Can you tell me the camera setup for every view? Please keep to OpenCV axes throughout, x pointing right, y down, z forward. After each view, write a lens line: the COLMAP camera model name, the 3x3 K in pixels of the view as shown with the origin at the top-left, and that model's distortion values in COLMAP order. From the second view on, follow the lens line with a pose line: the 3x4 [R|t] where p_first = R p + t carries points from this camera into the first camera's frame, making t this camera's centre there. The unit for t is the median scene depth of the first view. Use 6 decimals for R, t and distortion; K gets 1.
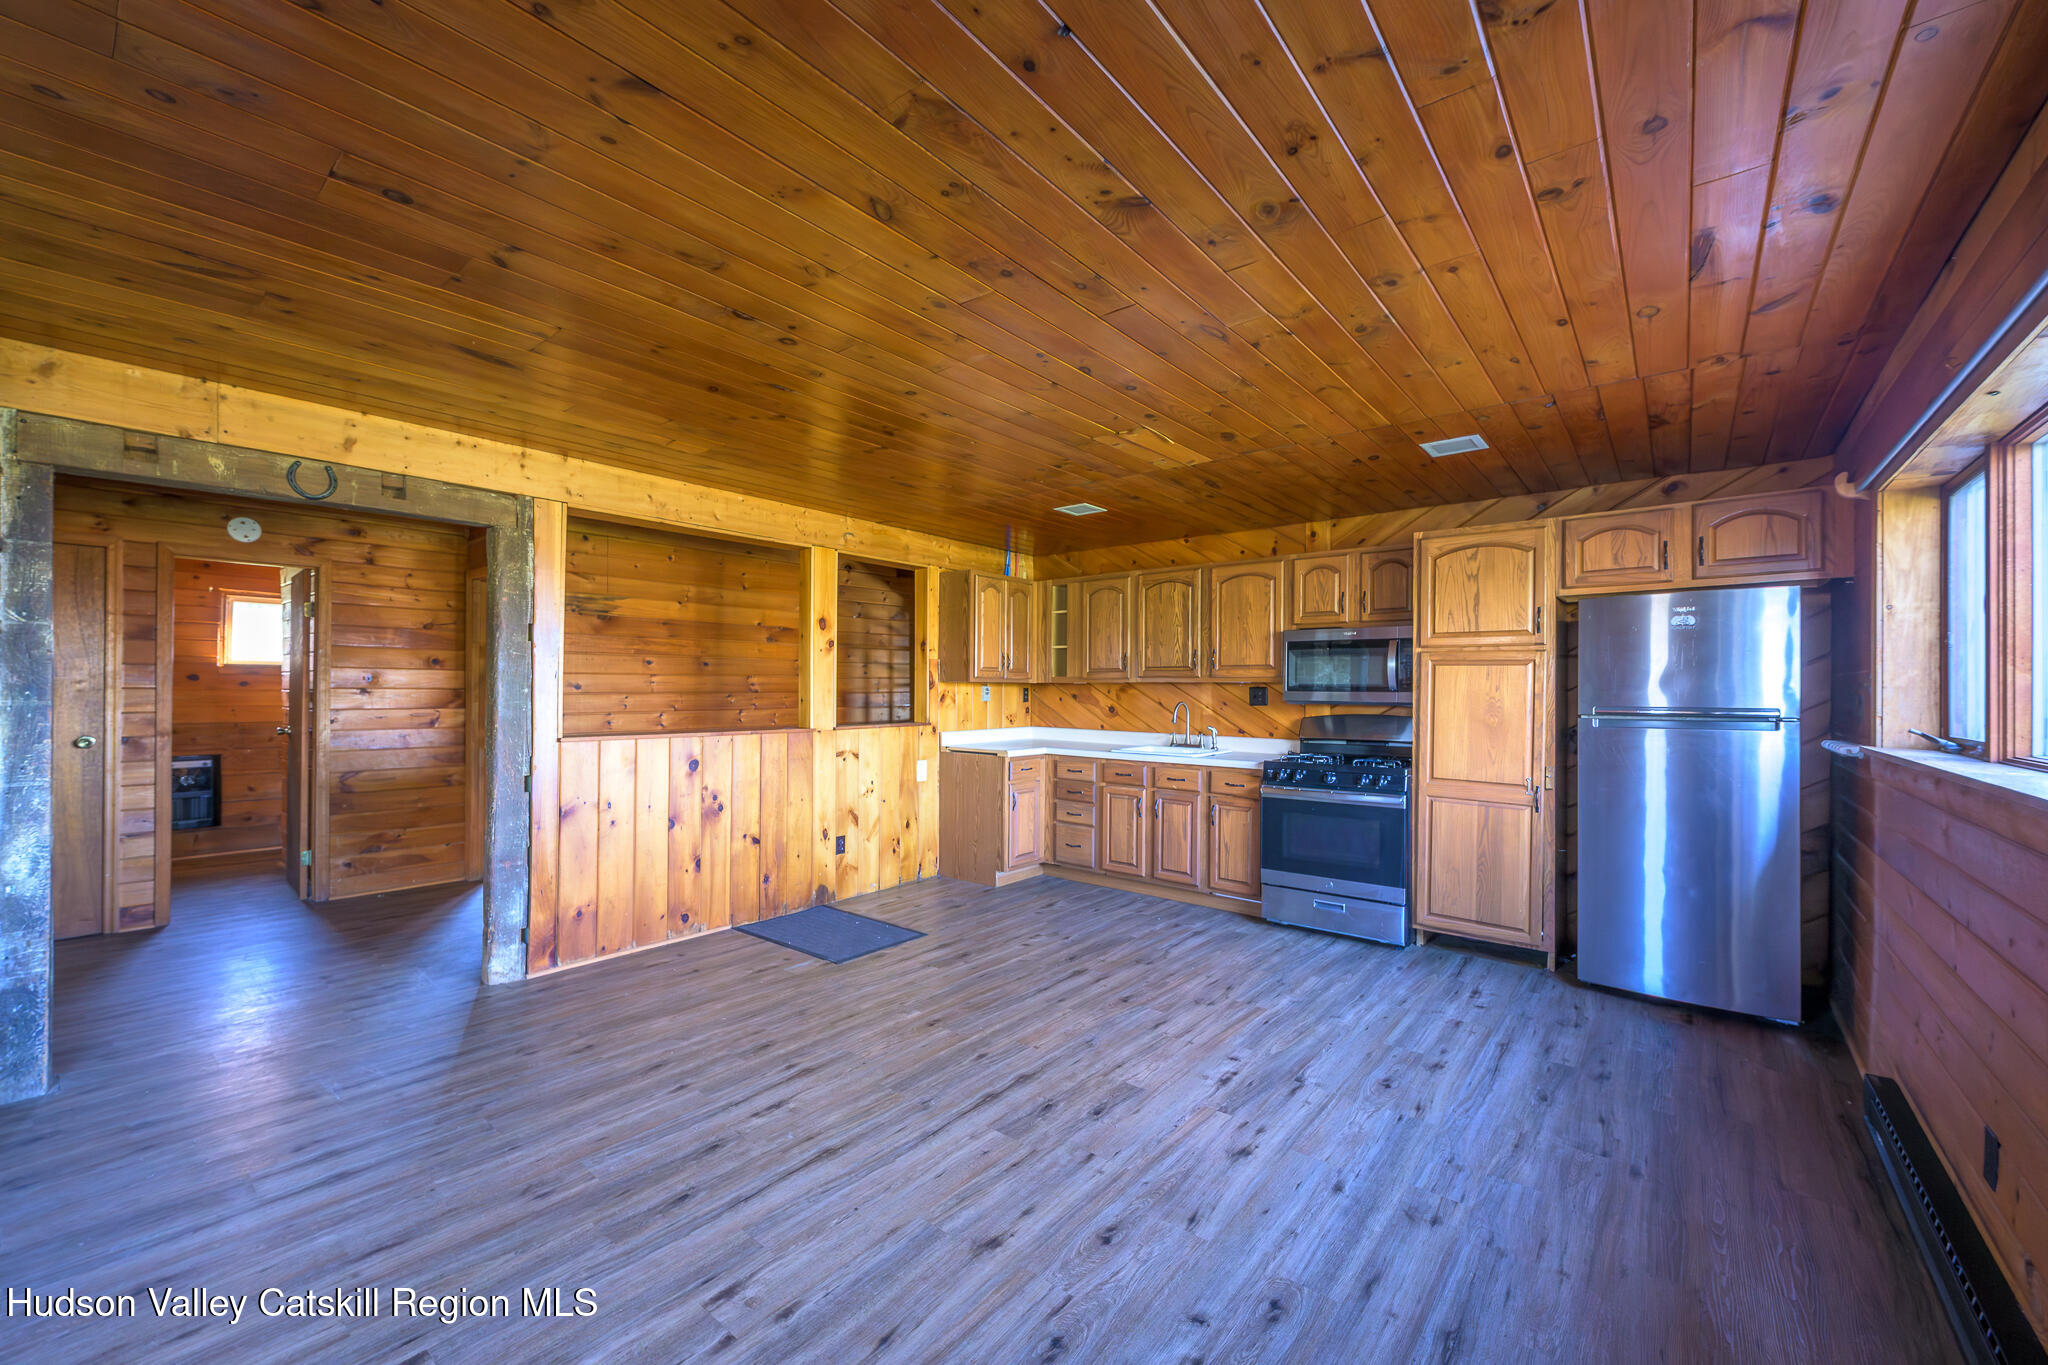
lens RADIAL K [[796.2, 0, 1010.8], [0, 796.2, 681.4], [0, 0, 1]] dist [-0.002442, 0.000670]
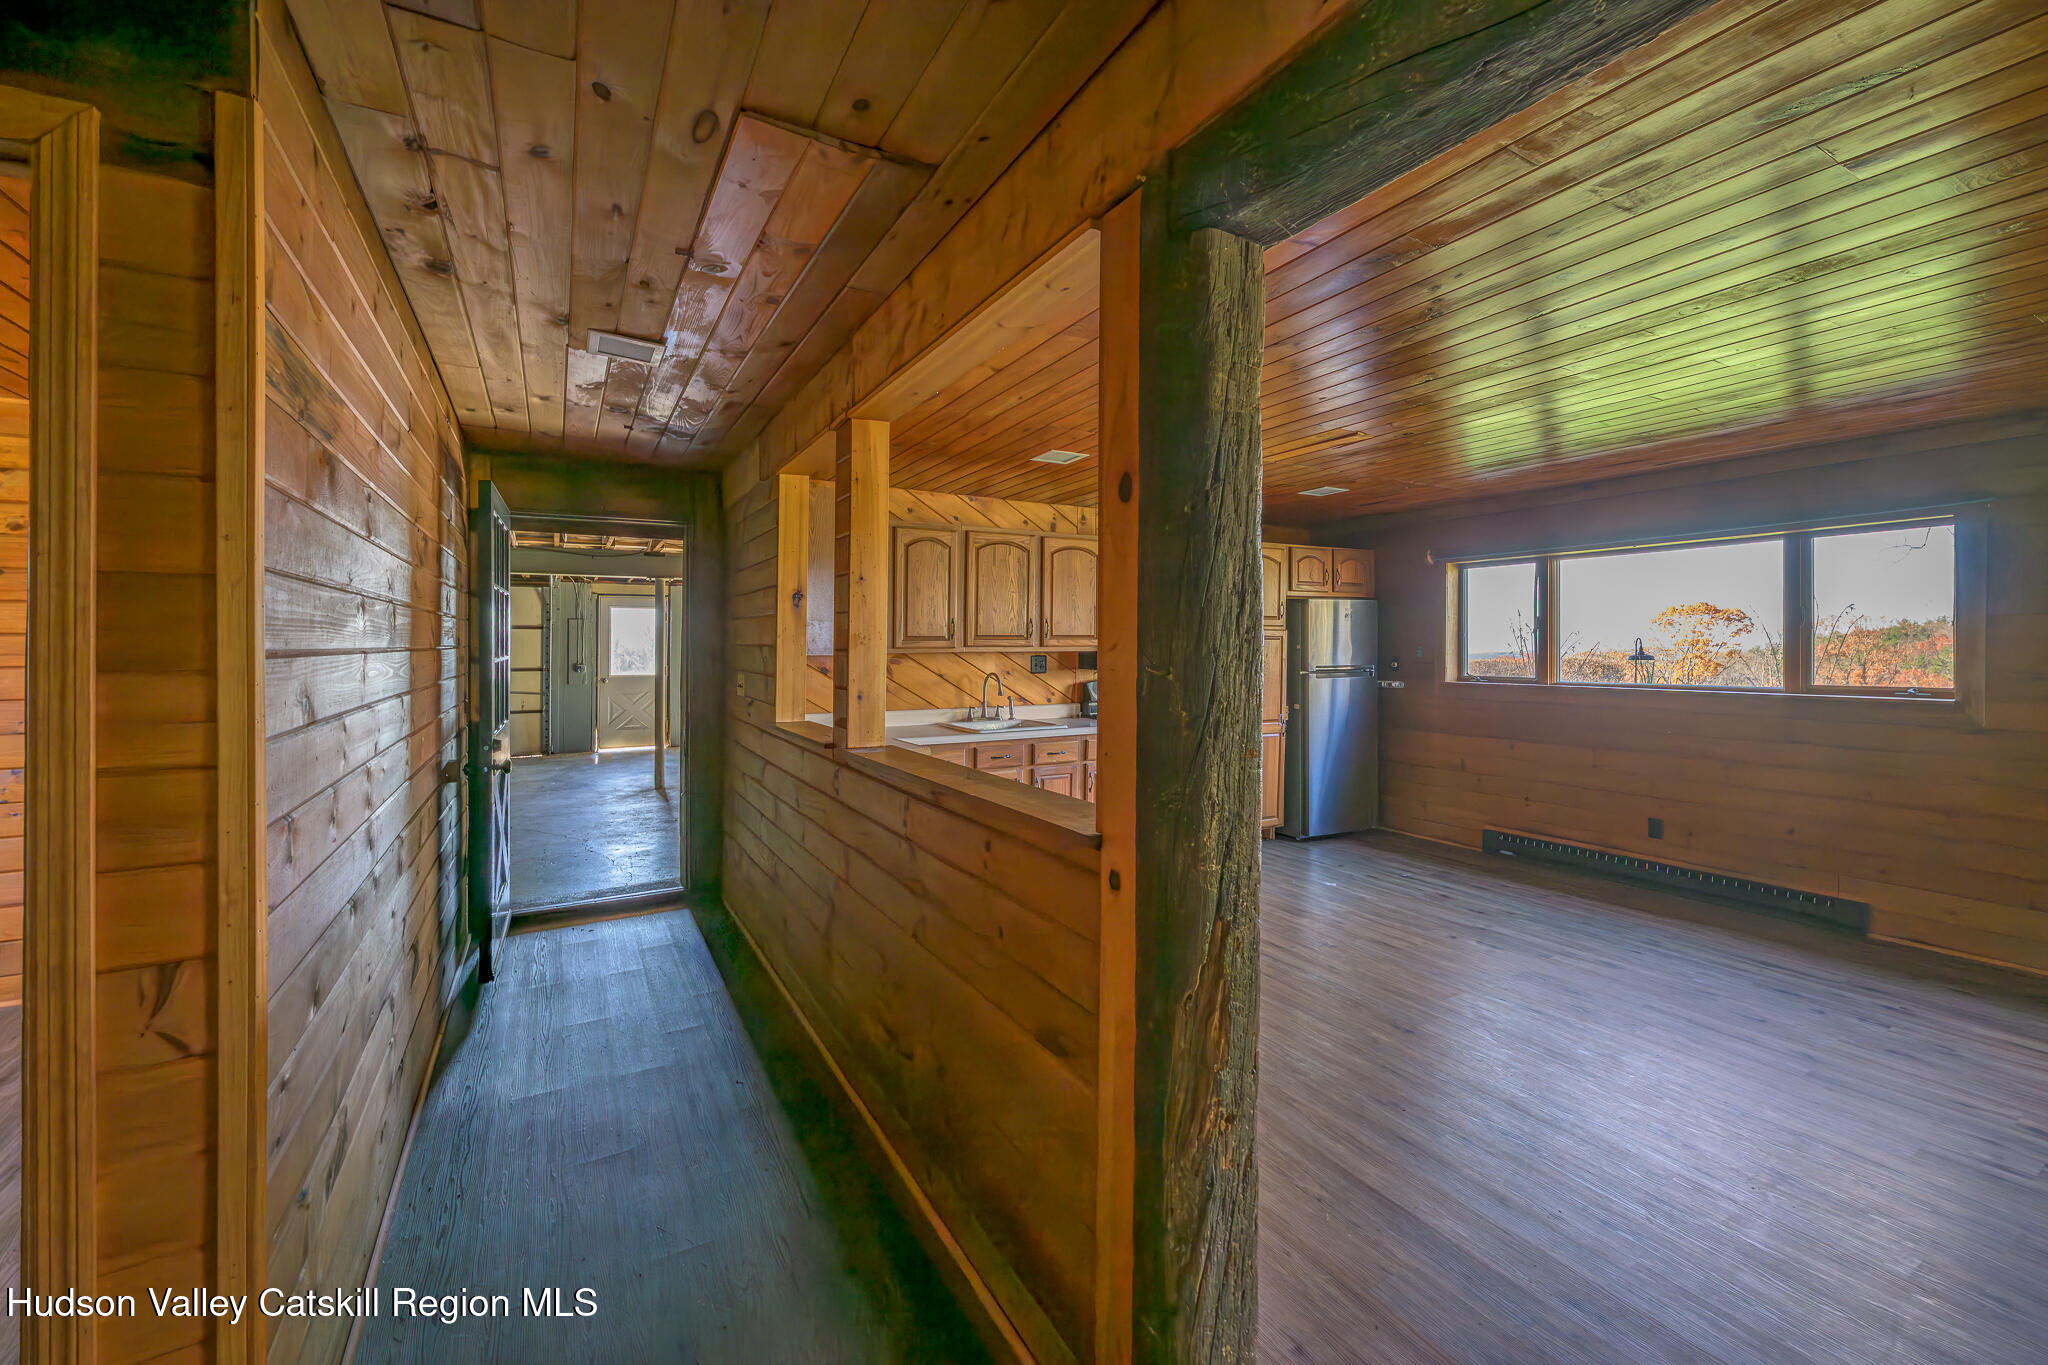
lens RADIAL K [[796.2, 0, 1032.0], [0, 796.2, 655.7], [0, 0, 1]] dist [-0.002442, 0.000670]
pose [[0.362524, -0.011613, 0.931902, -0.897313], [-0.003431, 0.999899, 0.013795, -0.010382], [-0.931968, -0.008198, 0.362448, 0.870308]]
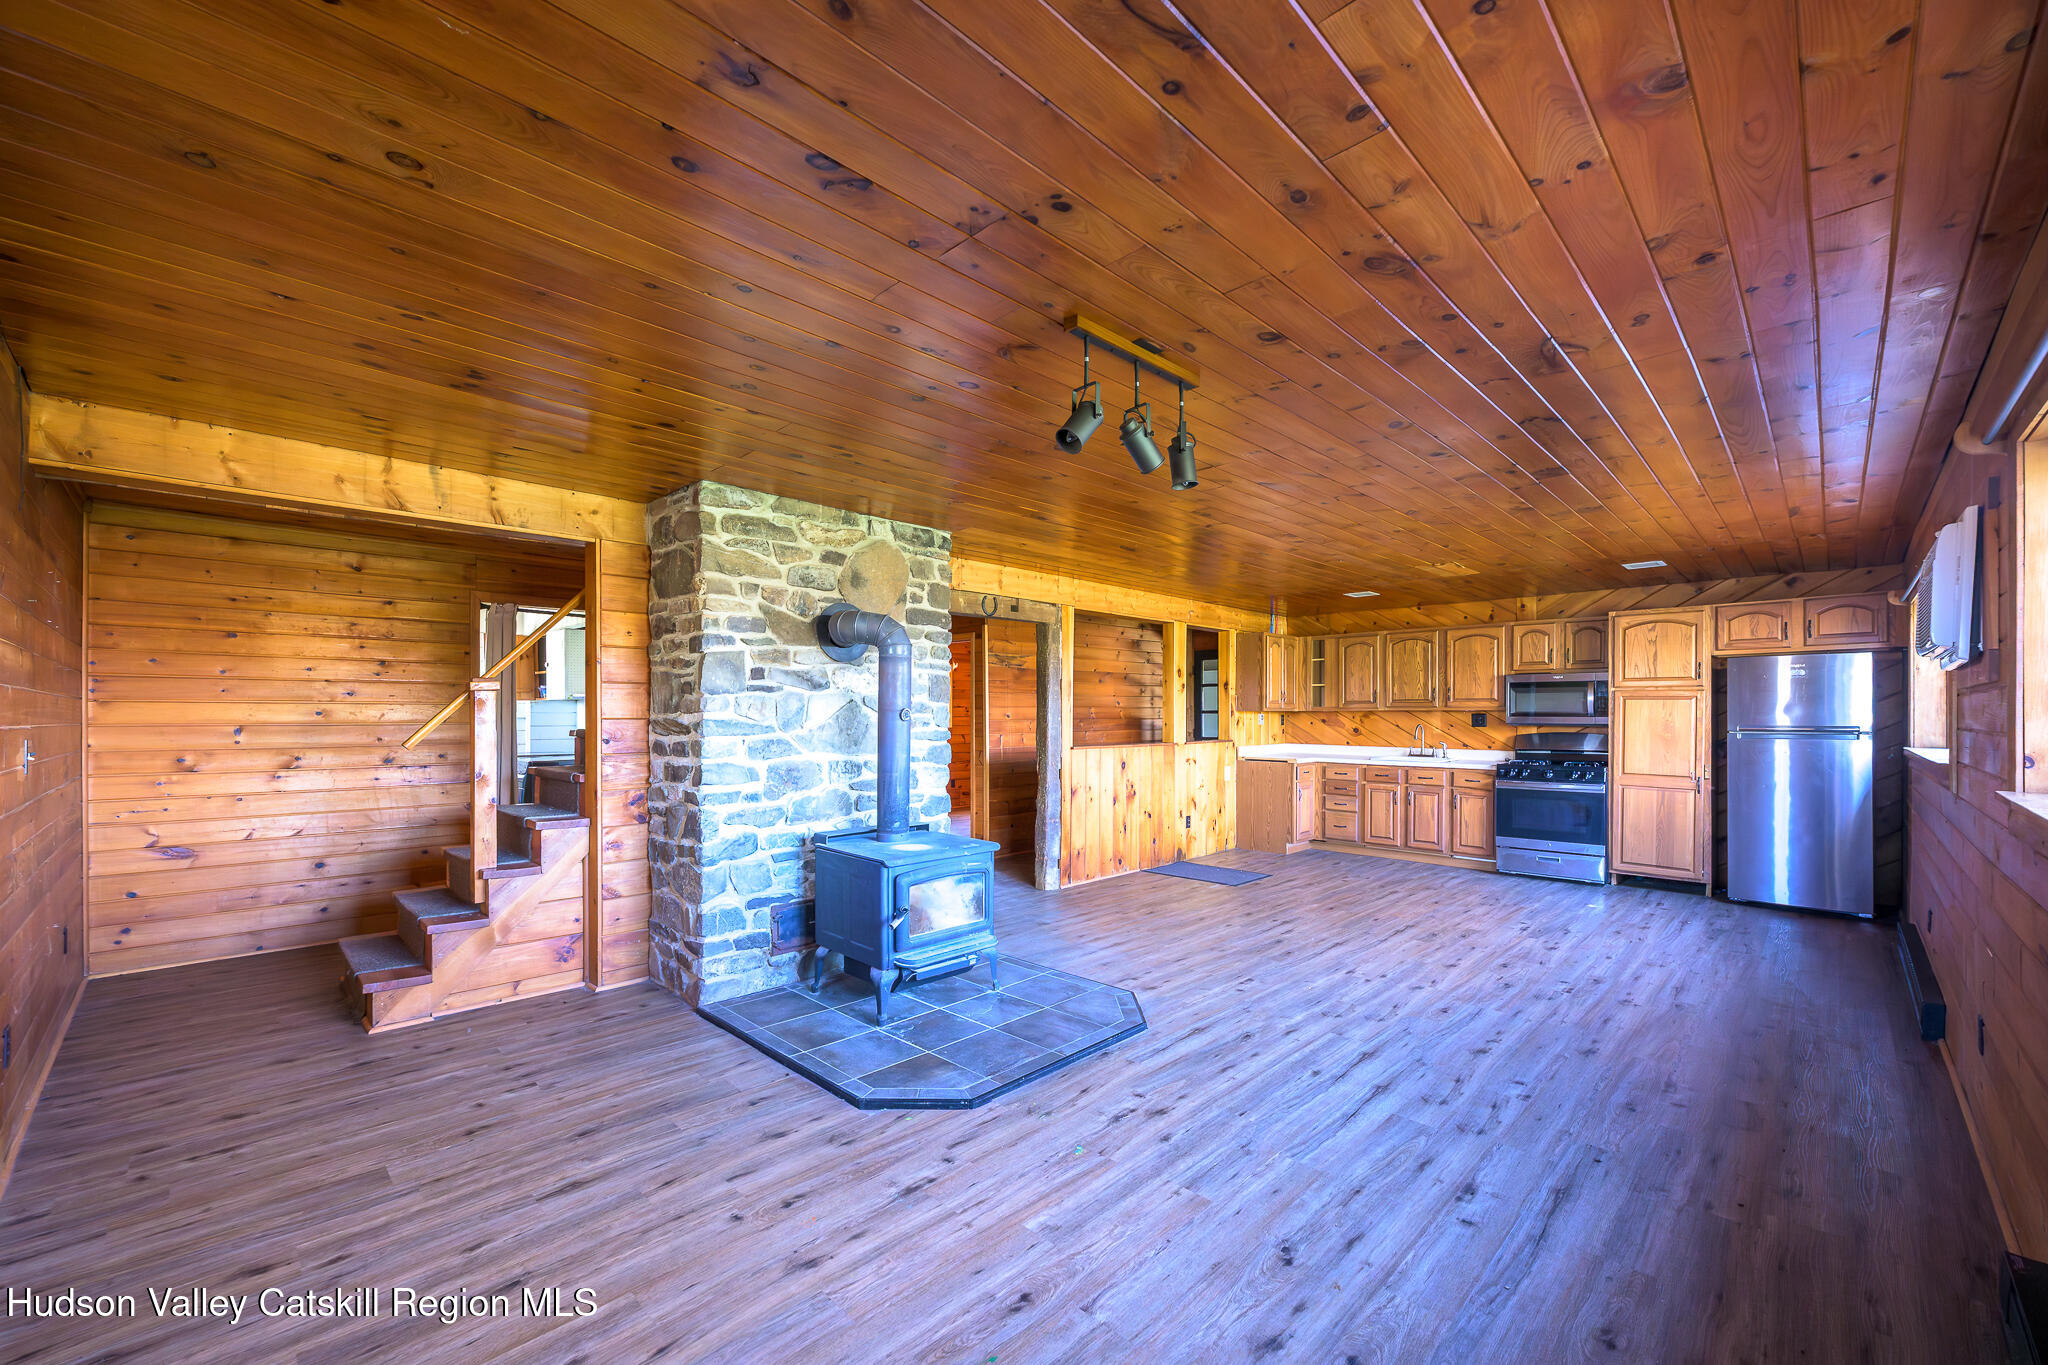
lens RADIAL K [[796.2, 0, 1022.6], [0, 796.2, 707.2], [0, 0, 1]] dist [-0.002442, 0.000670]
pose [[0.995488, -0.006549, -0.094657, -0.493925], [0.006652, 0.999978, 0.000774, -0.014552], [0.094650, -0.001400, 0.995510, -0.655985]]
